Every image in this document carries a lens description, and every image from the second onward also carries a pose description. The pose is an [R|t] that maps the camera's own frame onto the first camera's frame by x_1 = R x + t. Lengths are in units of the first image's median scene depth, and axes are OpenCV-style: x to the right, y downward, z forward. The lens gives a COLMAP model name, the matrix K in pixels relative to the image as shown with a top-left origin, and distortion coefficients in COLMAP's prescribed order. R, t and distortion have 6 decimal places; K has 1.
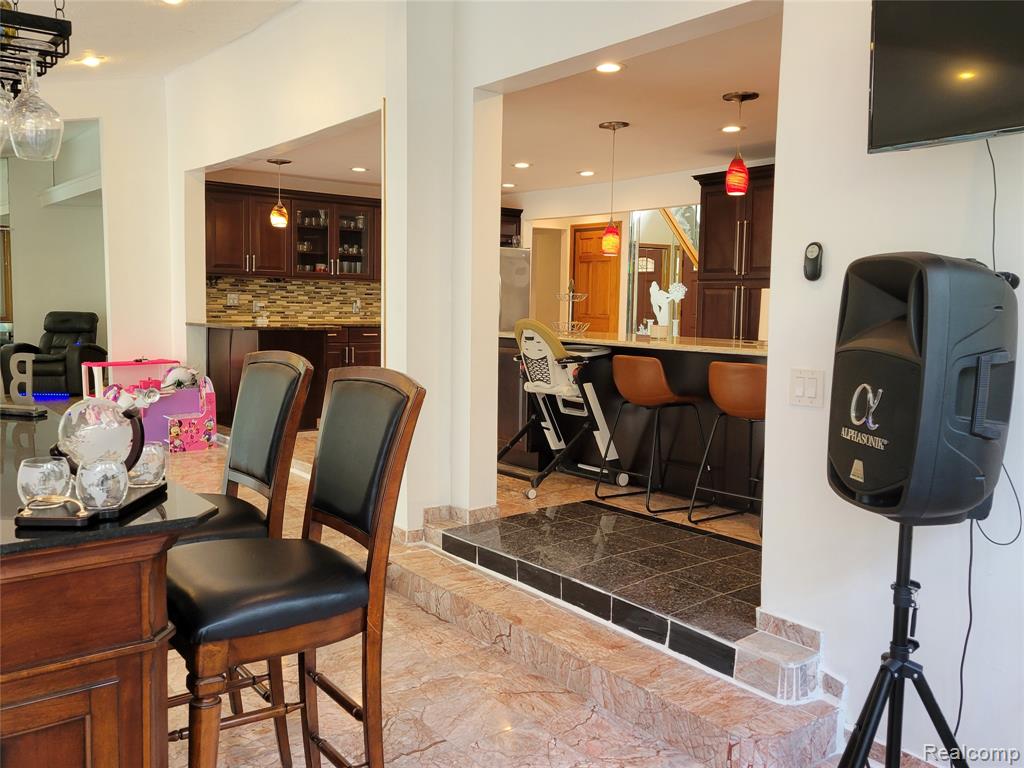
lens RADIAL K [[875.7, 0, 513.0], [0, 875.7, 382.5], [0, 0, 1]] dist [0.048368, 0.007348]
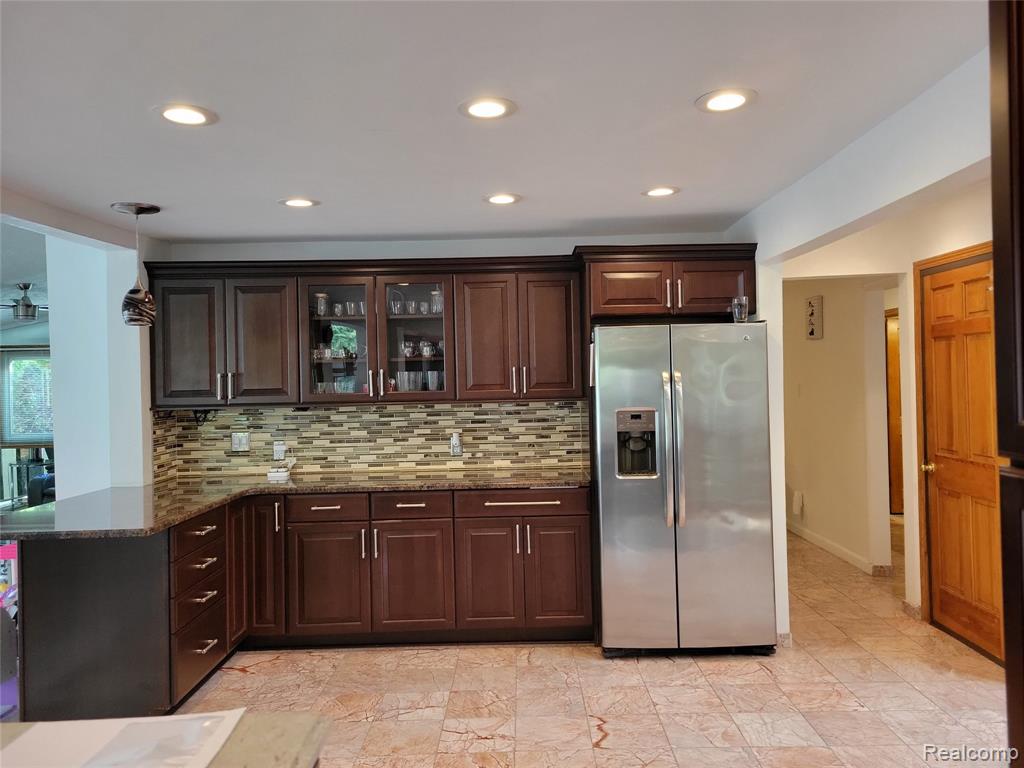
lens RADIAL K [[782.9, 0, 521.3], [0, 782.9, 381.0], [0, 0, 1]] dist [0.058042, -0.030580]
pose [[0.801361, -0.034785, -0.597169, 0.179110], [-0.016929, 0.996589, -0.080769, -0.090008], [0.597941, 0.074835, 0.798039, 0.626263]]
